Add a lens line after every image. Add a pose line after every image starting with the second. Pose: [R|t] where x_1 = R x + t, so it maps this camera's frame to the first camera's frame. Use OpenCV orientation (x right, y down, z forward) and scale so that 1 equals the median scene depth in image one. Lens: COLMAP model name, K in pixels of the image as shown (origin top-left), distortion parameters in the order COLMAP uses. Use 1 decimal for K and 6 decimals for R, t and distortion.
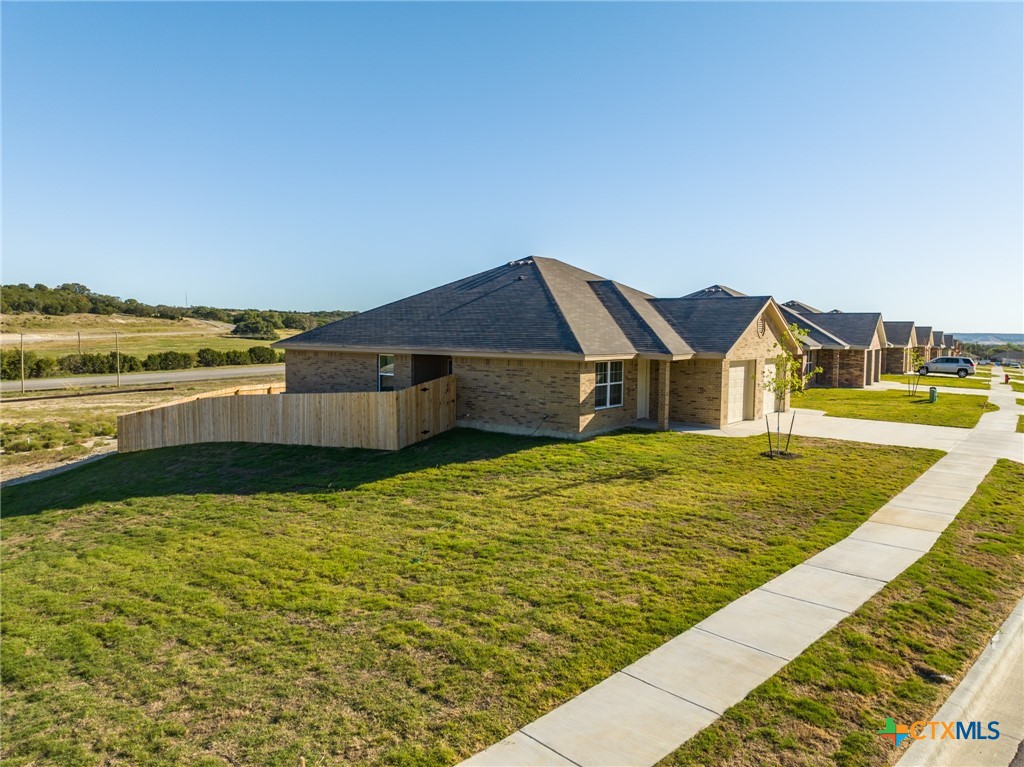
lens RADIAL K [[719.7, 0, 512.0], [0, 719.7, 383.5], [0, 0, 1]] dist [-0.020972, -0.001276]
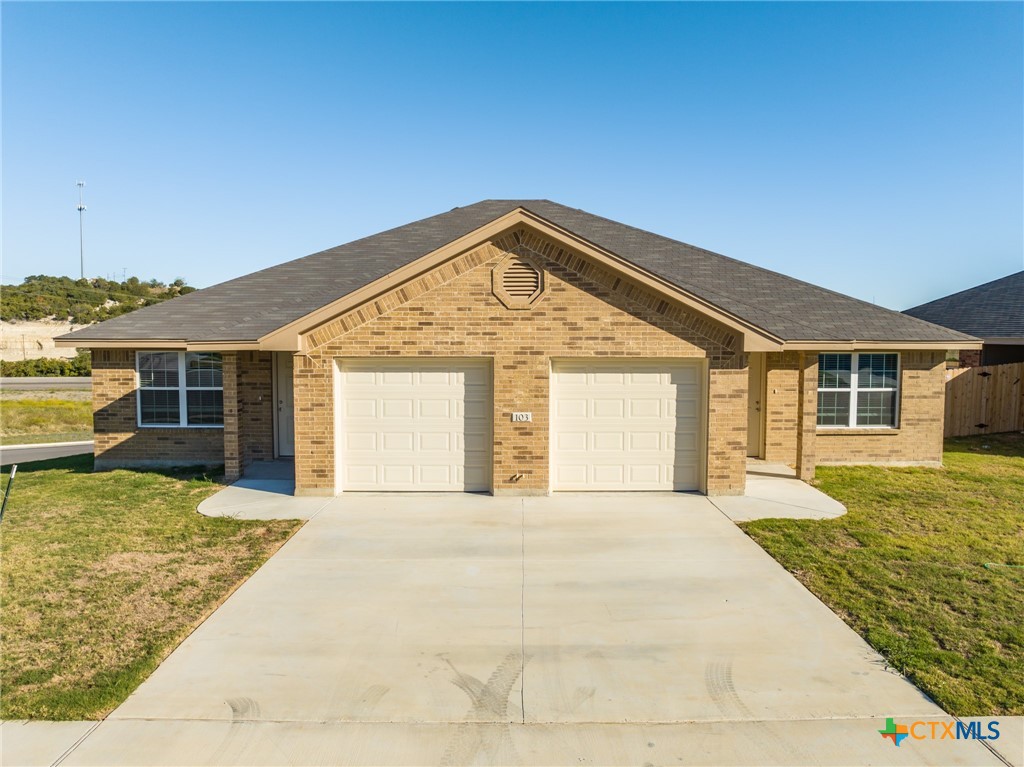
lens RADIAL K [[719.7, 0, 512.0], [0, 719.7, 383.5], [0, 0, 1]] dist [-0.020972, -0.001276]
pose [[0.734335, 0.086456, -0.673259, 0.749069], [-0.058224, 0.996223, 0.064423, -0.058938], [0.676286, -0.008108, 0.736595, 0.731365]]
